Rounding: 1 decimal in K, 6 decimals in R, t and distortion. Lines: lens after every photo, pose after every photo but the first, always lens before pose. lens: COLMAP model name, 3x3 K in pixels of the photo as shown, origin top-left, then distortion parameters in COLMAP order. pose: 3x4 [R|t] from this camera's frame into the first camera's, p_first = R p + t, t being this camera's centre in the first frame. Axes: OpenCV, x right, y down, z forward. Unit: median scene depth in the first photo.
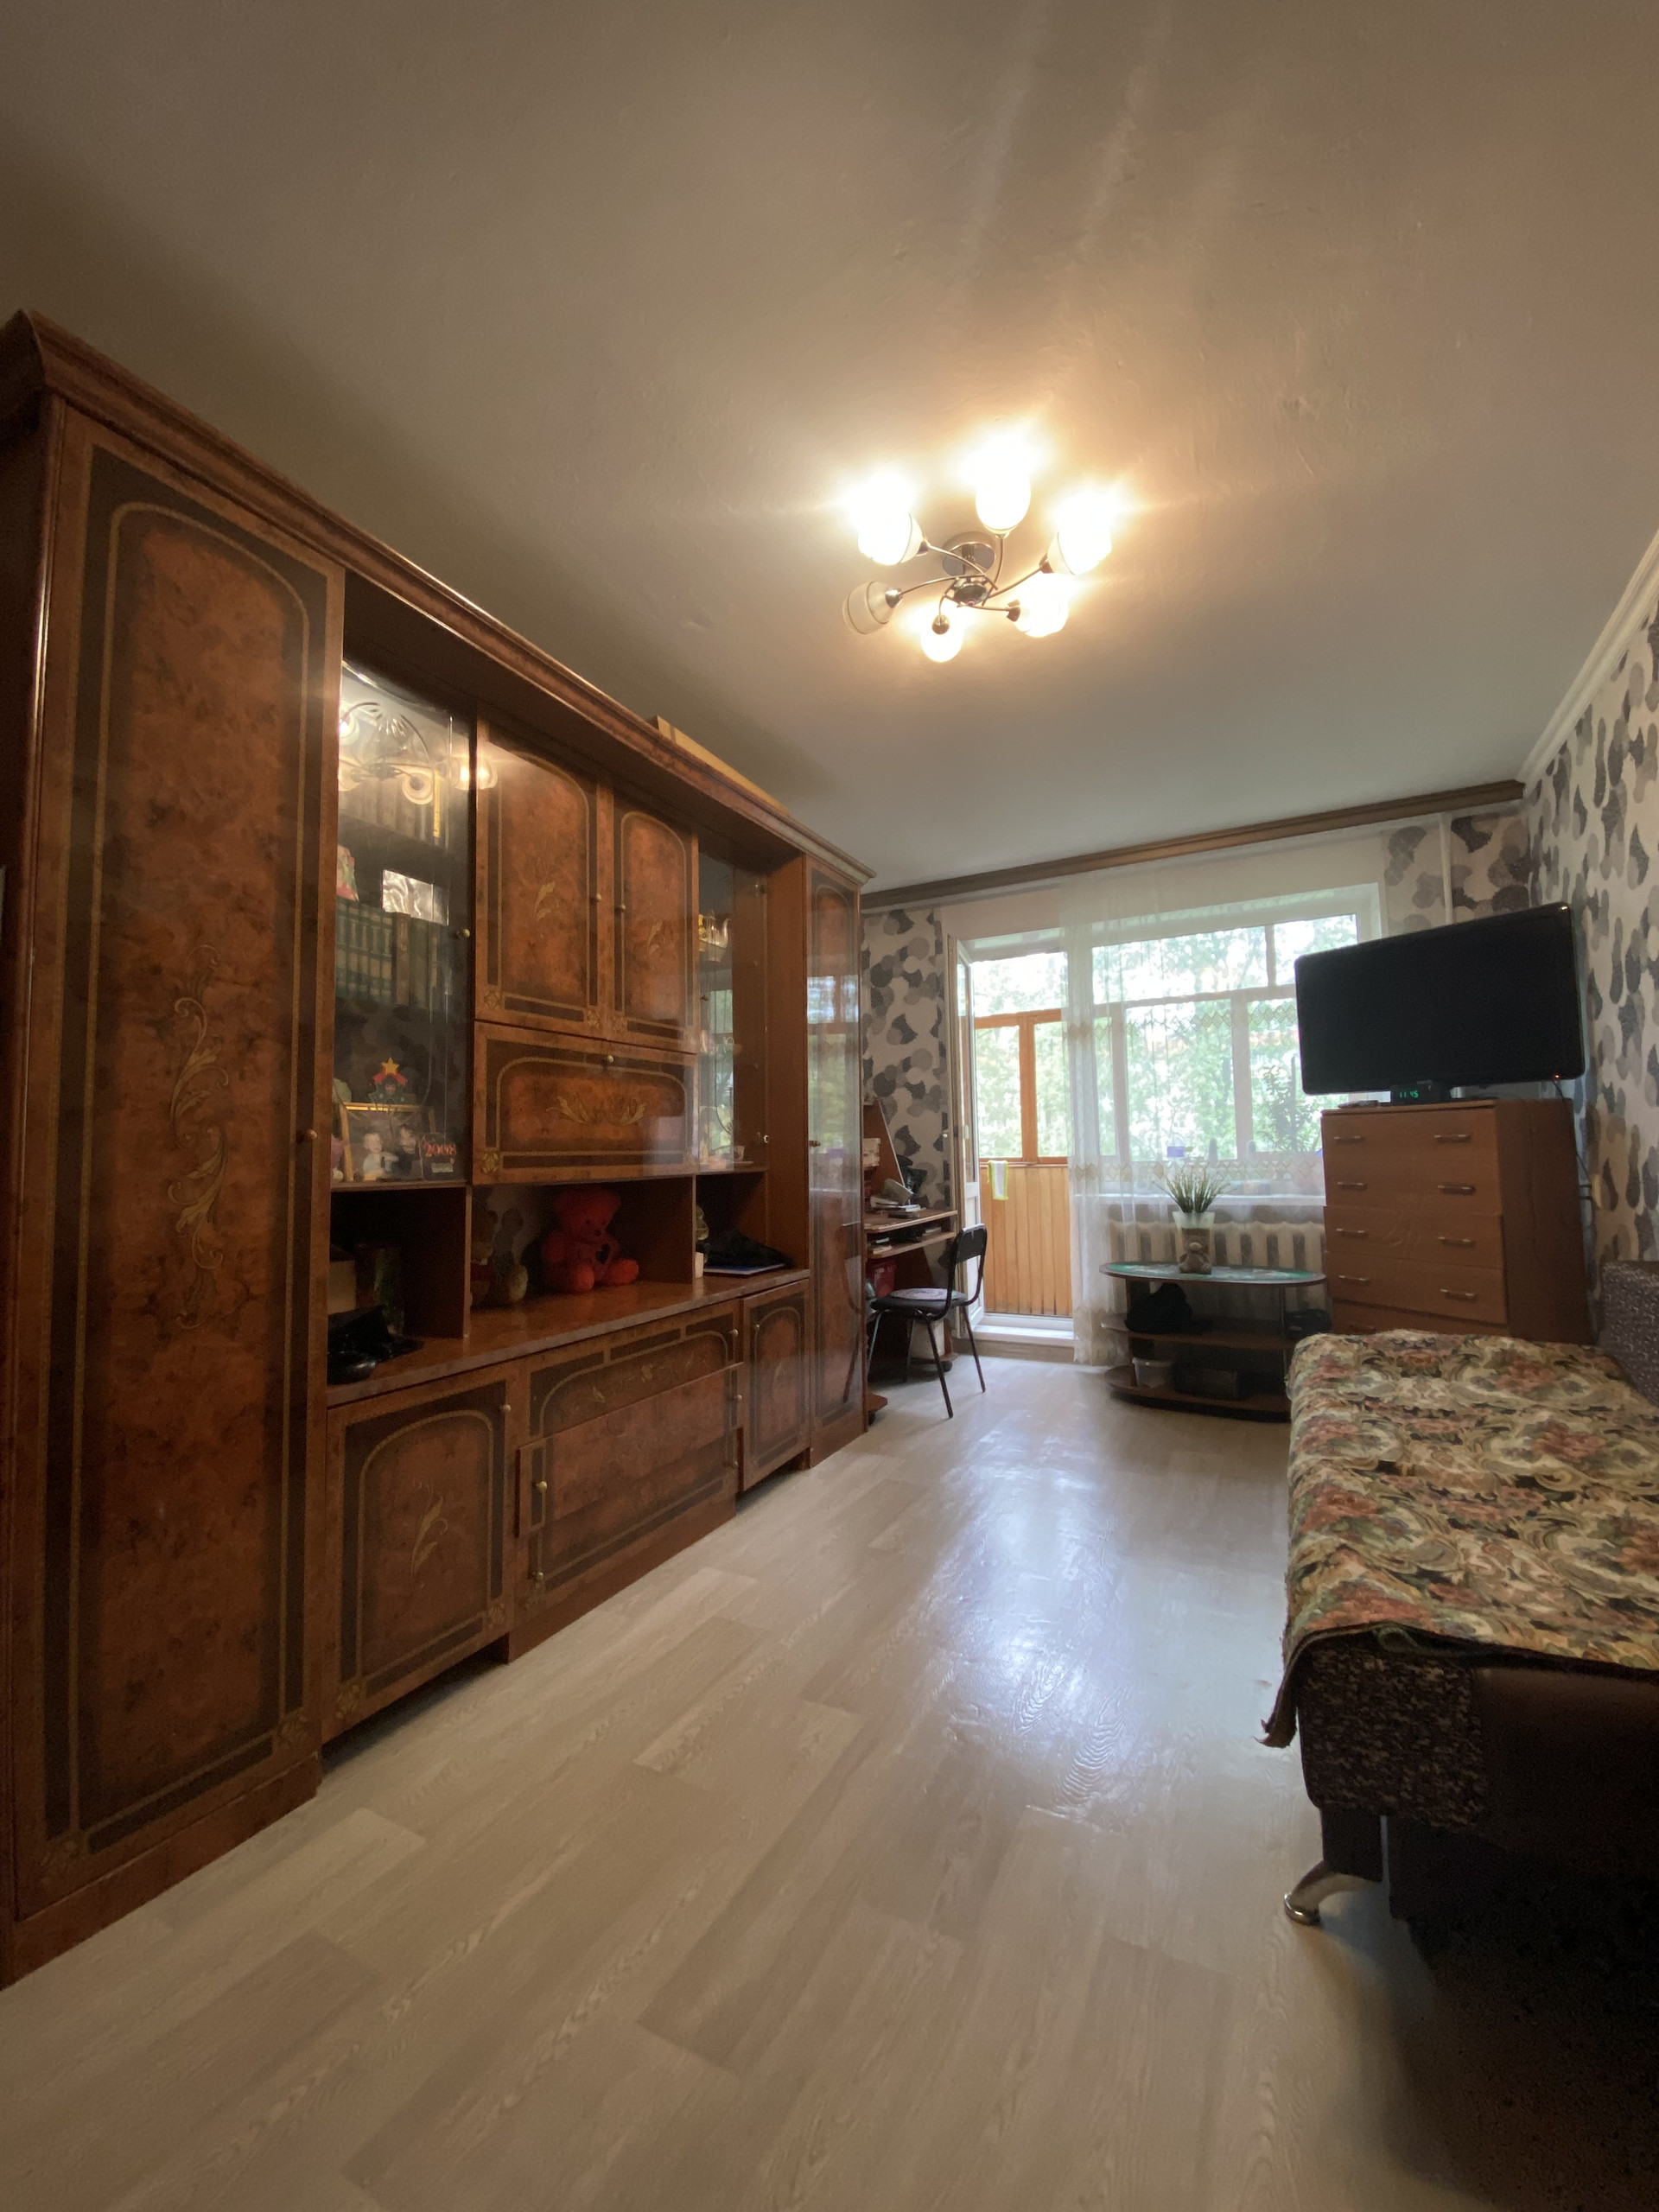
lens RADIAL K [[895.2, 0, 817.2], [0, 895.2, 1095.2], [0, 0, 1]] dist [-0.003571, -0.001608]
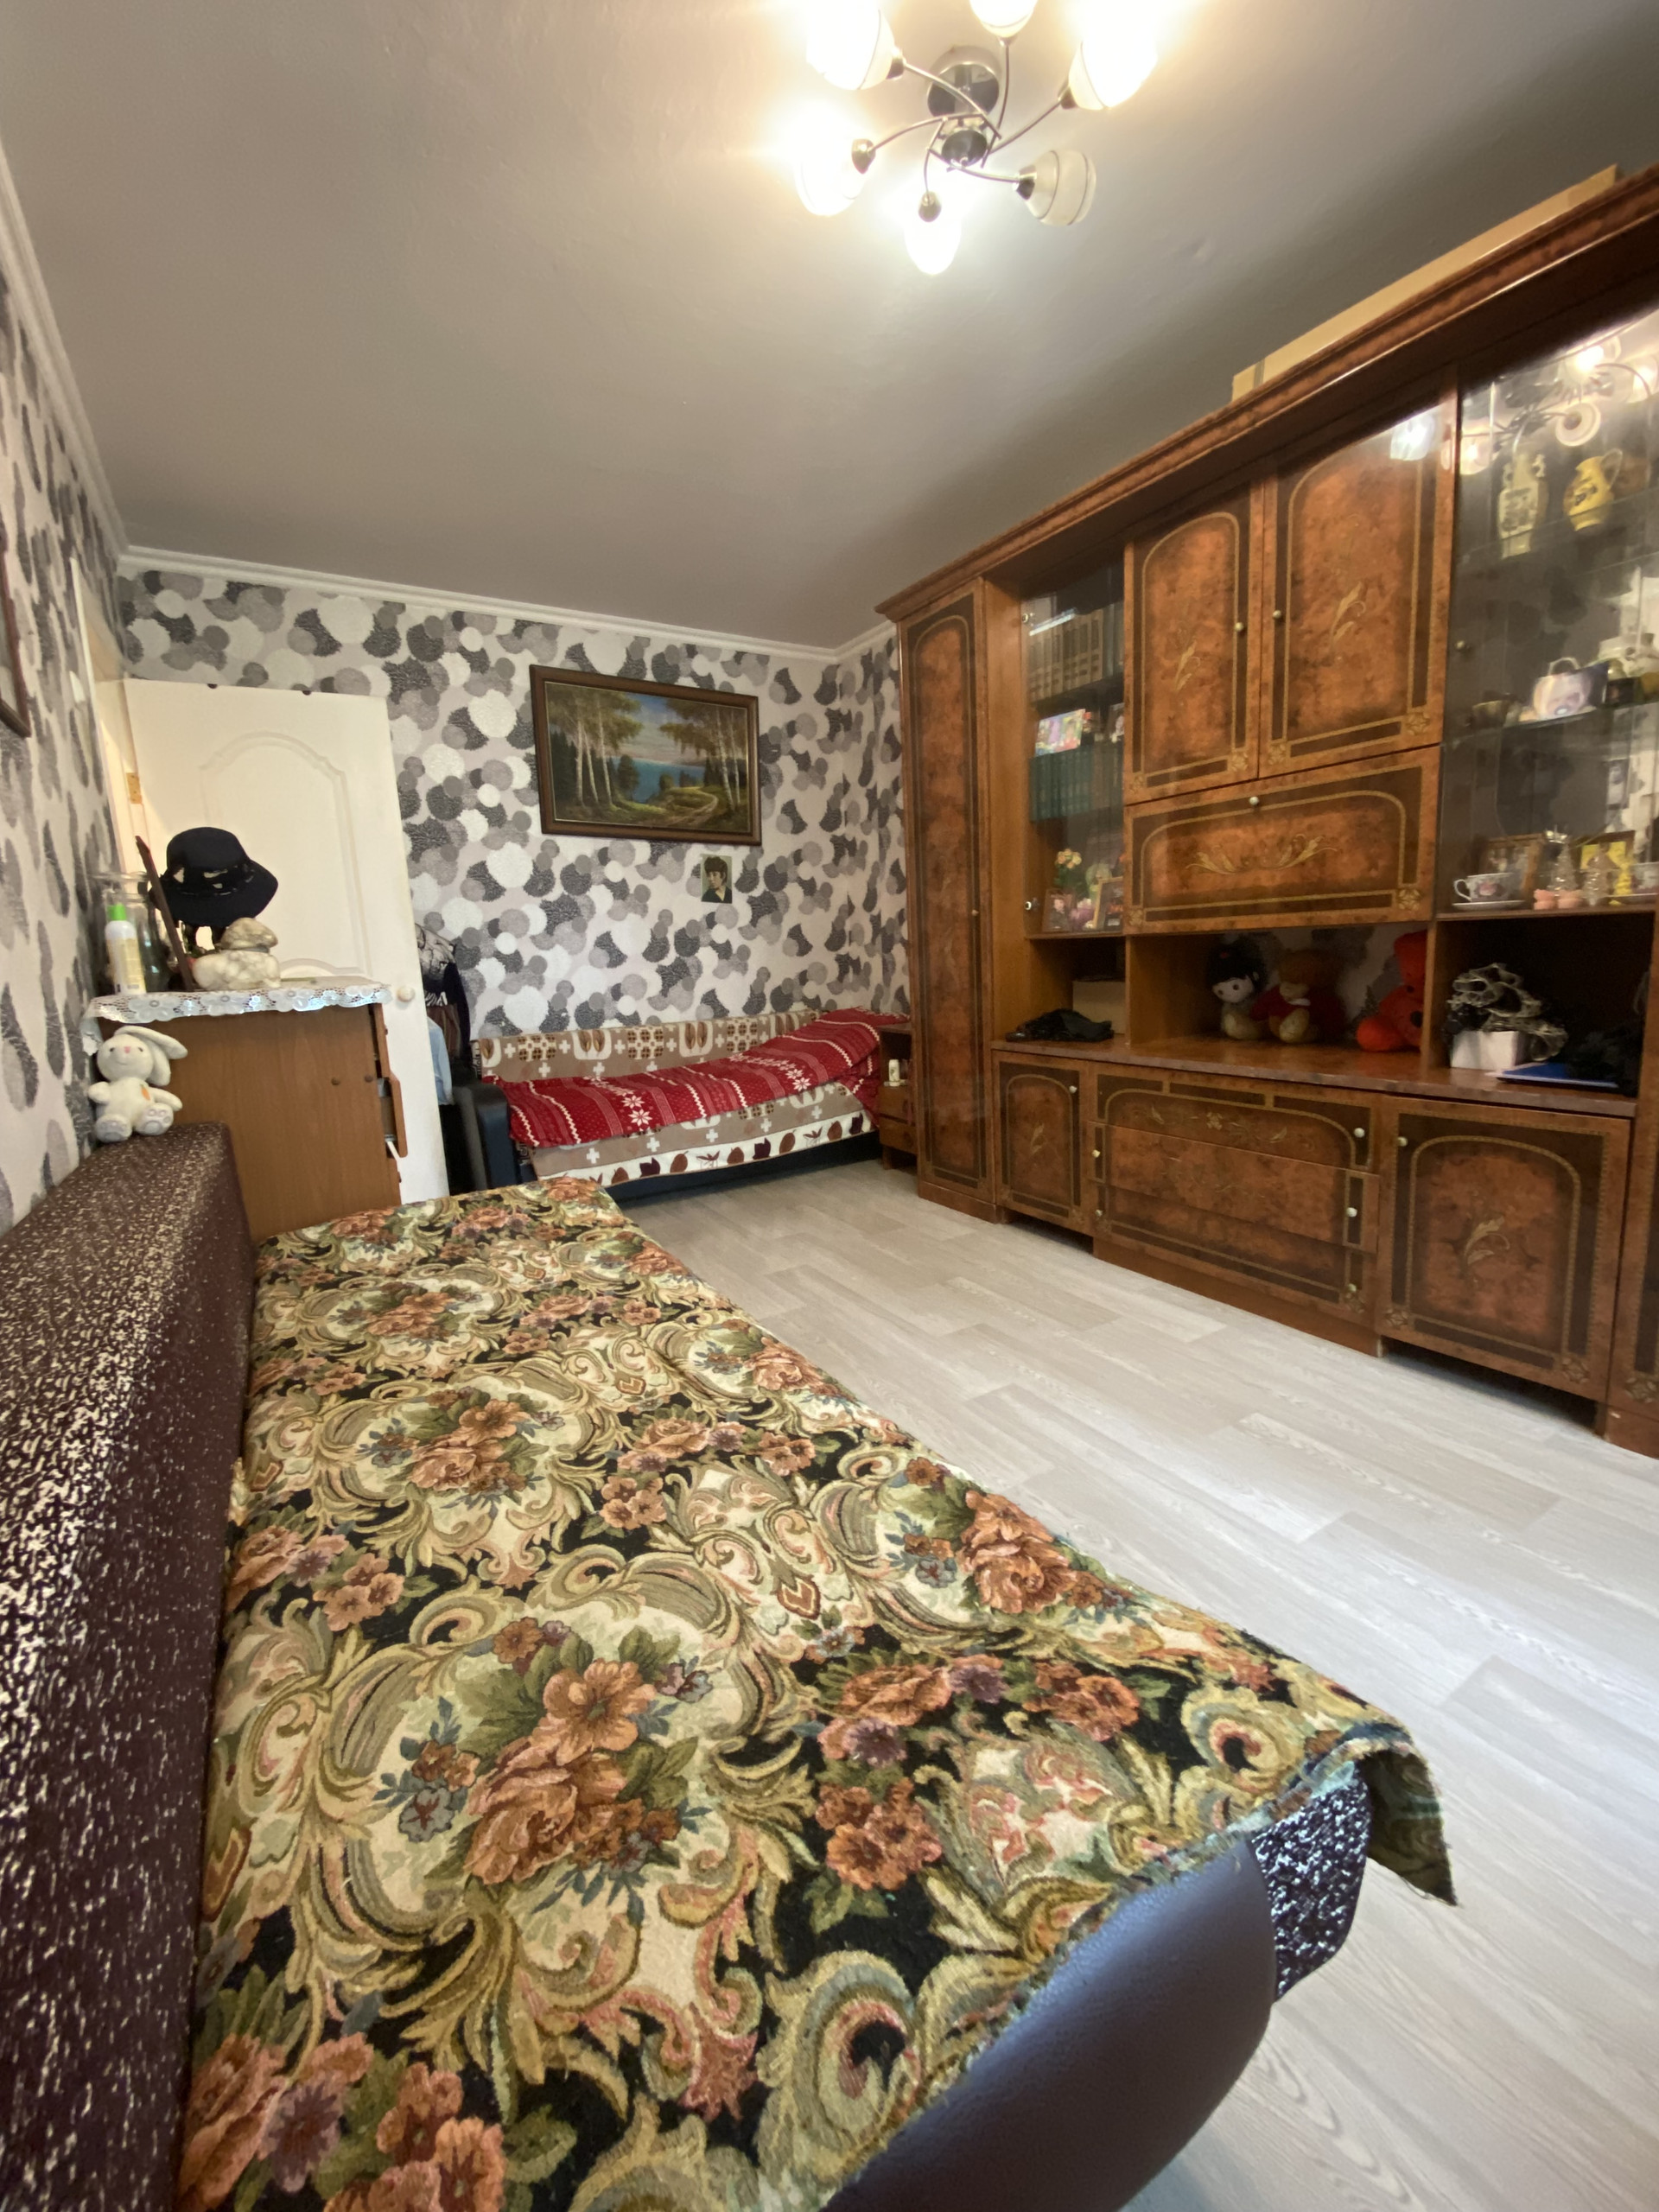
lens RADIAL K [[895.2, 0, 831.0], [0, 895.2, 1105.9], [0, 0, 1]] dist [-0.003571, -0.001608]
pose [[-0.506716, 0.193226, -0.840180, 1.126564], [0.109340, 0.981093, 0.159690, 0.101284], [0.855151, -0.010948, -0.518263, 1.449479]]
